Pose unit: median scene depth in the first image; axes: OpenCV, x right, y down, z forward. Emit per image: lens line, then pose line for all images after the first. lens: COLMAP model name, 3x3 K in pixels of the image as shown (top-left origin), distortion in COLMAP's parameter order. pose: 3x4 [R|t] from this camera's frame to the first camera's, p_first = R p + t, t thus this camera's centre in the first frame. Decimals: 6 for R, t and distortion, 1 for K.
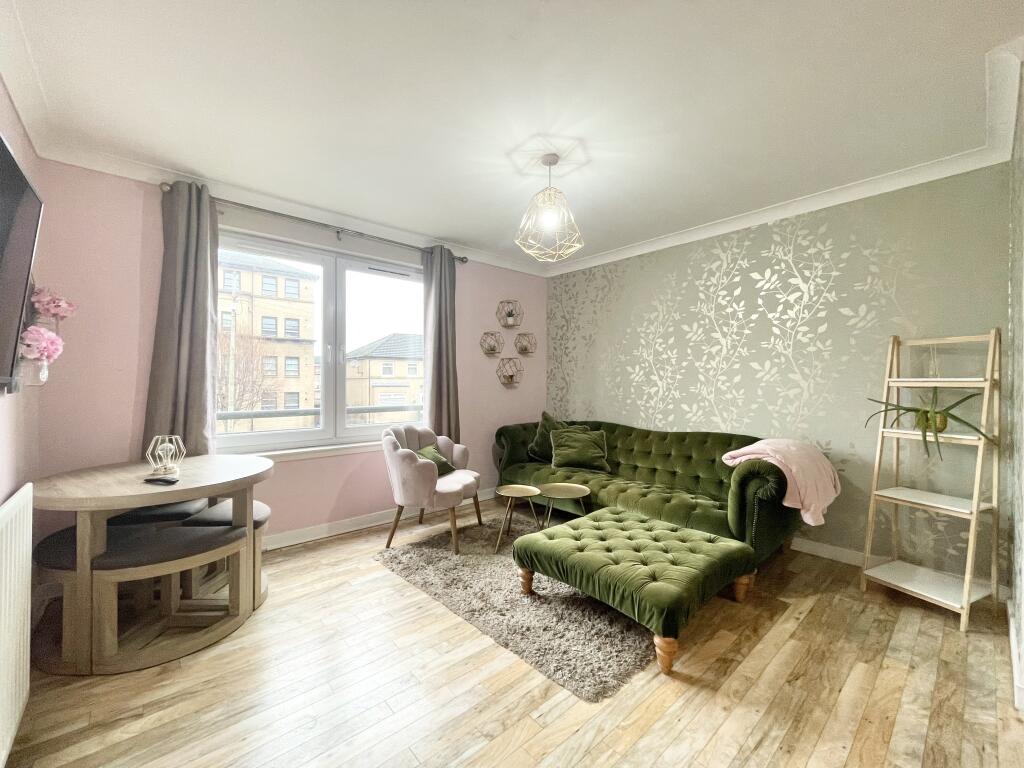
lens RADIAL K [[418.2, 0, 511.0], [0, 418.2, 381.7], [0, 0, 1]] dist [-0.002262, 0.000369]
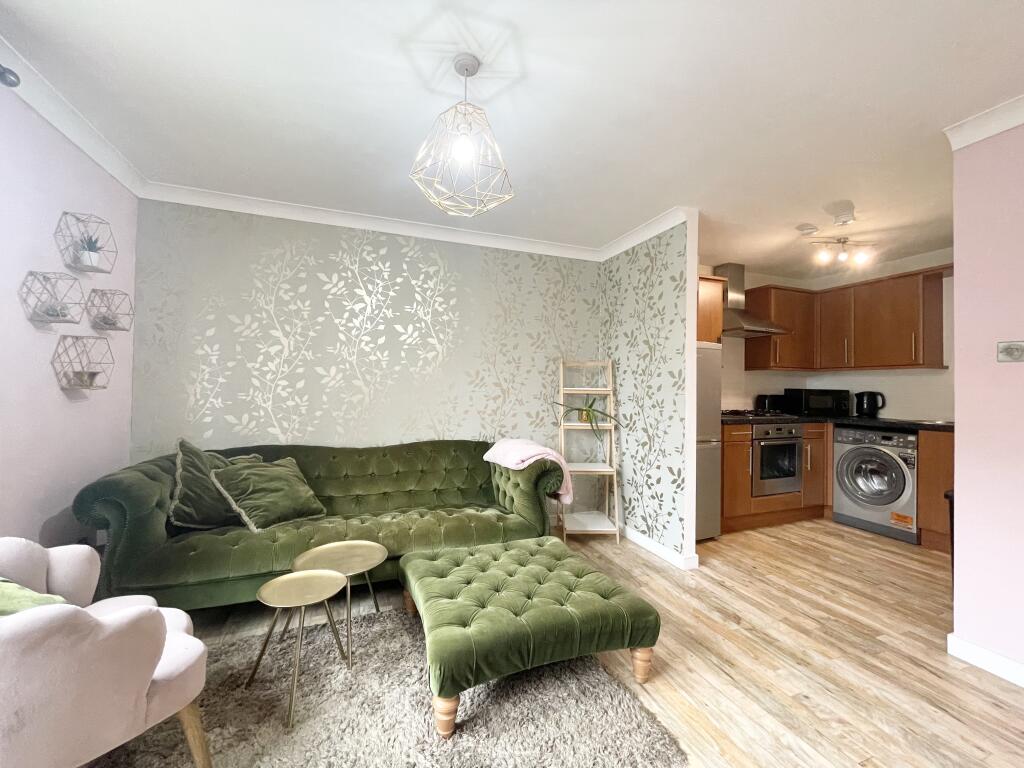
lens RADIAL K [[418.2, 0, 511.0], [0, 418.2, 381.7], [0, 0, 1]] dist [-0.002262, 0.000369]
pose [[0.353434, 0.018613, 0.935274, -0.381342], [-0.012080, 0.999809, -0.015333, -0.003699], [-0.935381, -0.005879, 0.353592, 0.516381]]
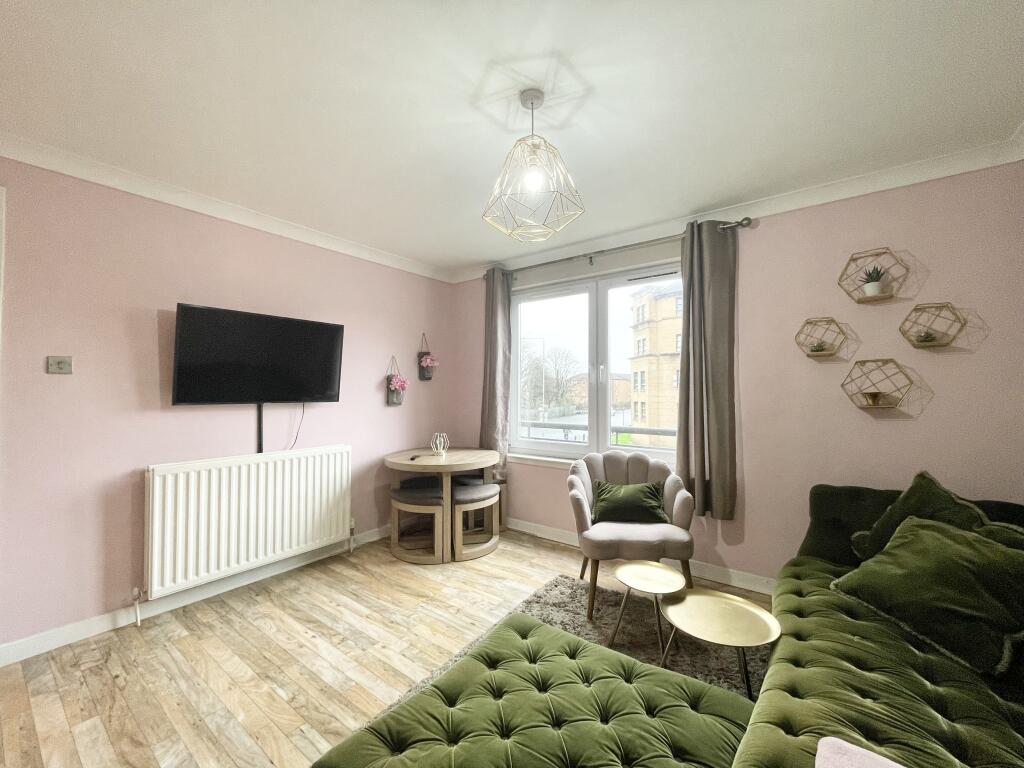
lens RADIAL K [[418.2, 0, 511.0], [0, 418.2, 381.7], [0, 0, 1]] dist [-0.002262, 0.000369]
pose [[0.200900, -0.026342, -0.979258, 0.579436], [0.000371, 0.999640, -0.026814, -0.020983], [0.979612, 0.005024, 0.200837, 0.617071]]
